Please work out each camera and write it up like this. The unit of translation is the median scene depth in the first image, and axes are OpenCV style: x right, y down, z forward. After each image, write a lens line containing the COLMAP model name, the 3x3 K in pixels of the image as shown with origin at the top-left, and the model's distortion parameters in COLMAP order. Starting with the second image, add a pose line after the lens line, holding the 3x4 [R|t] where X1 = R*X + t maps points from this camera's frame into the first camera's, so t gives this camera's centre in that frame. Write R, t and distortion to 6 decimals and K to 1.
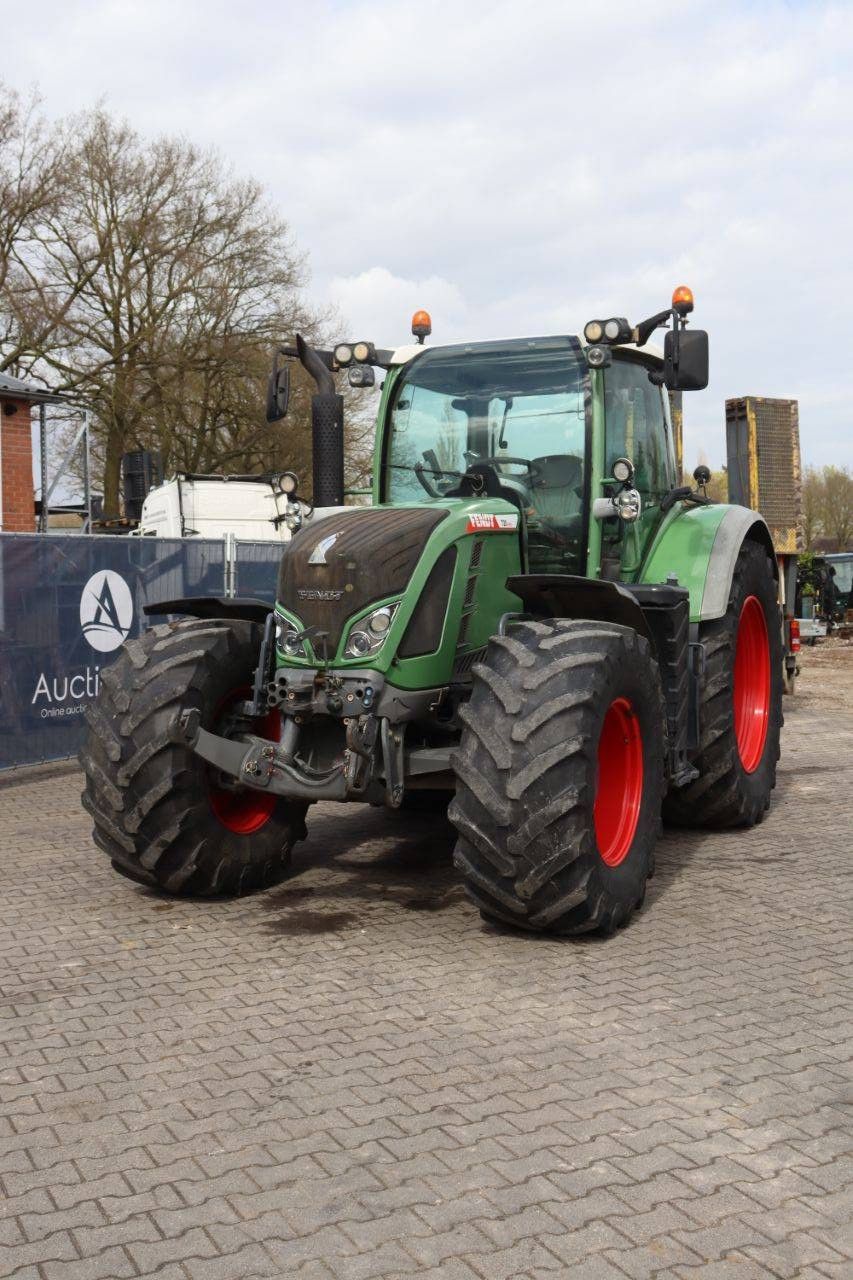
lens RADIAL K [[1401.8, 0, 426.5], [0, 1401.8, 640.0], [0, 0, 1]] dist [-0.001359, 0.009833]
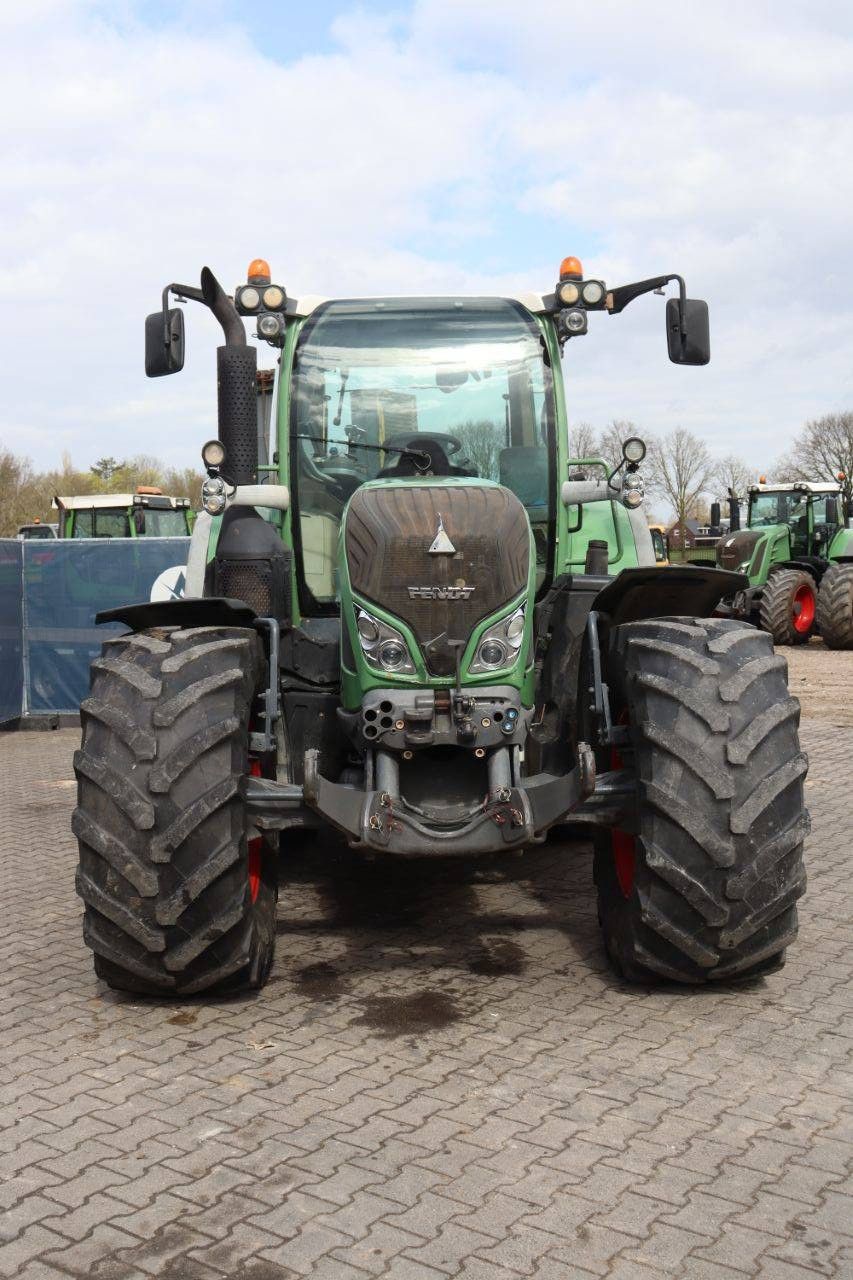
lens RADIAL K [[1345.6, 0, 426.5], [0, 1345.6, 640.0], [0, 0, 1]] dist [-0.047312, 0.003634]
pose [[0.892990, -0.028746, 0.449157, -0.401464], [0.027589, 0.999578, 0.009122, -0.012432], [-0.449230, 0.004246, 0.893406, 0.323972]]
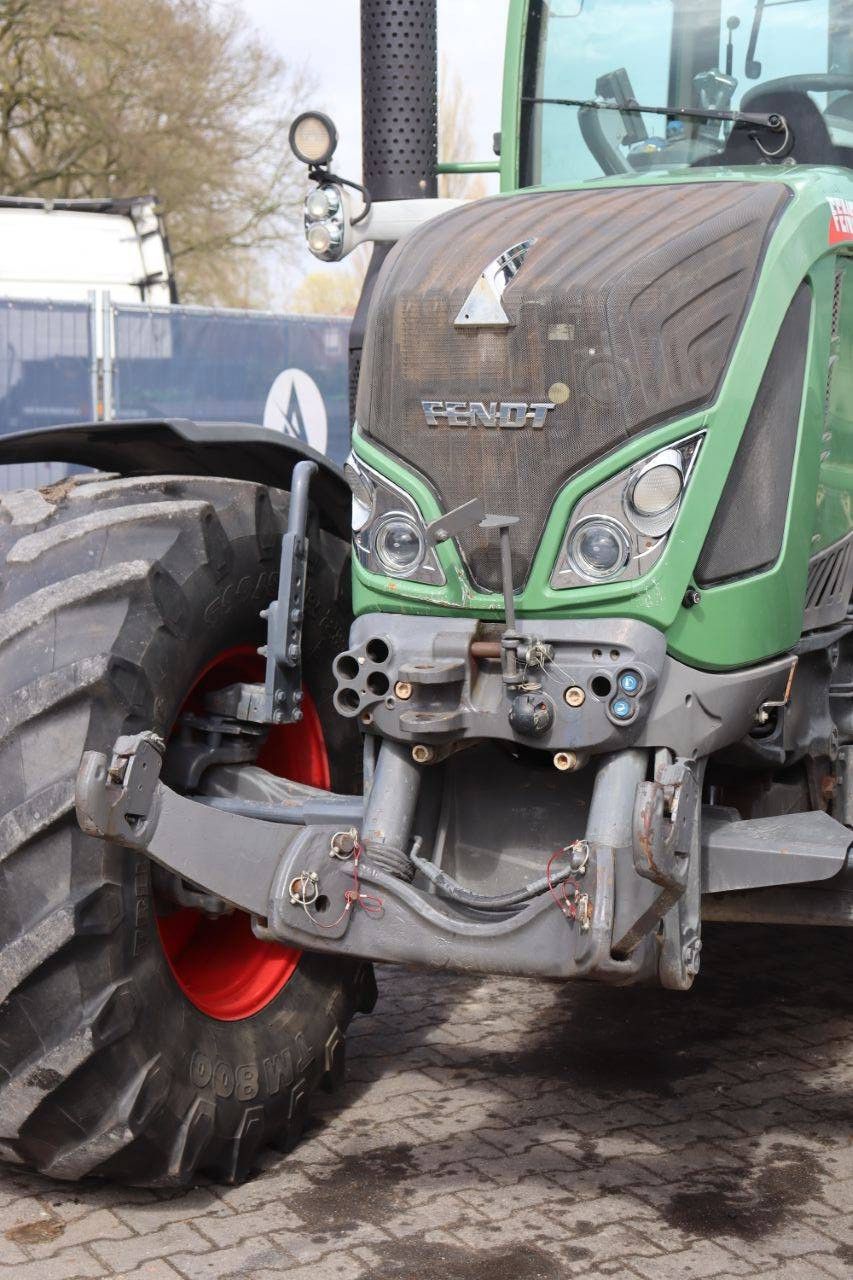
lens RADIAL K [[2210.3, 0, 426.5], [0, 2210.3, 640.0], [0, 0, 1]] dist [0.196617, 0.168057]
pose [[0.999345, -0.006013, 0.035695, -0.107546], [0.003606, 0.997738, 0.067123, -0.011674], [-0.036018, -0.066950, 0.997106, 0.409501]]
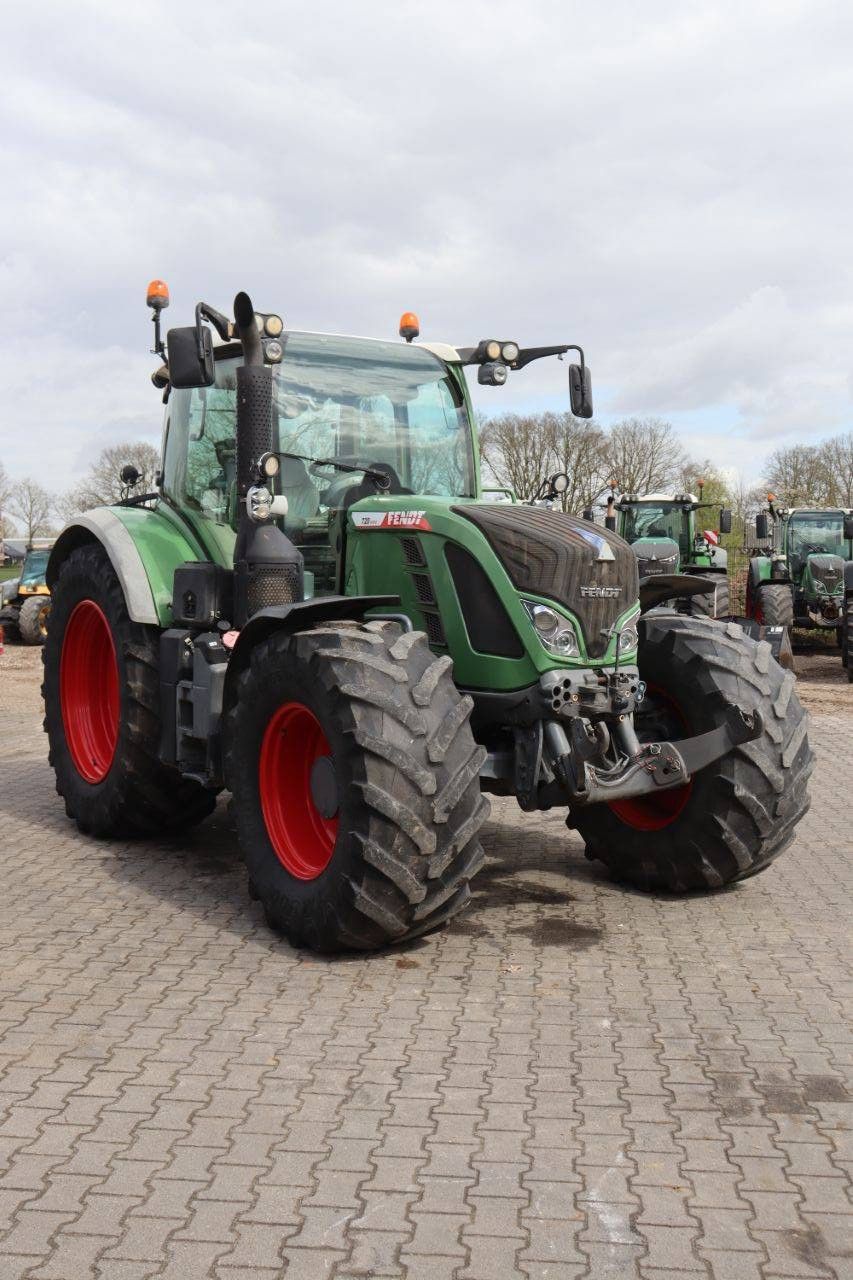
lens RADIAL K [[1281.1, 0, 426.5], [0, 1281.1, 640.0], [0, 0, 1]] dist [-0.074961, 0.118876]
pose [[0.529274, -0.029918, 0.847923, -0.861057], [0.033806, 0.999328, 0.014159, -0.014726], [-0.847777, 0.021171, 0.529930, 0.605565]]
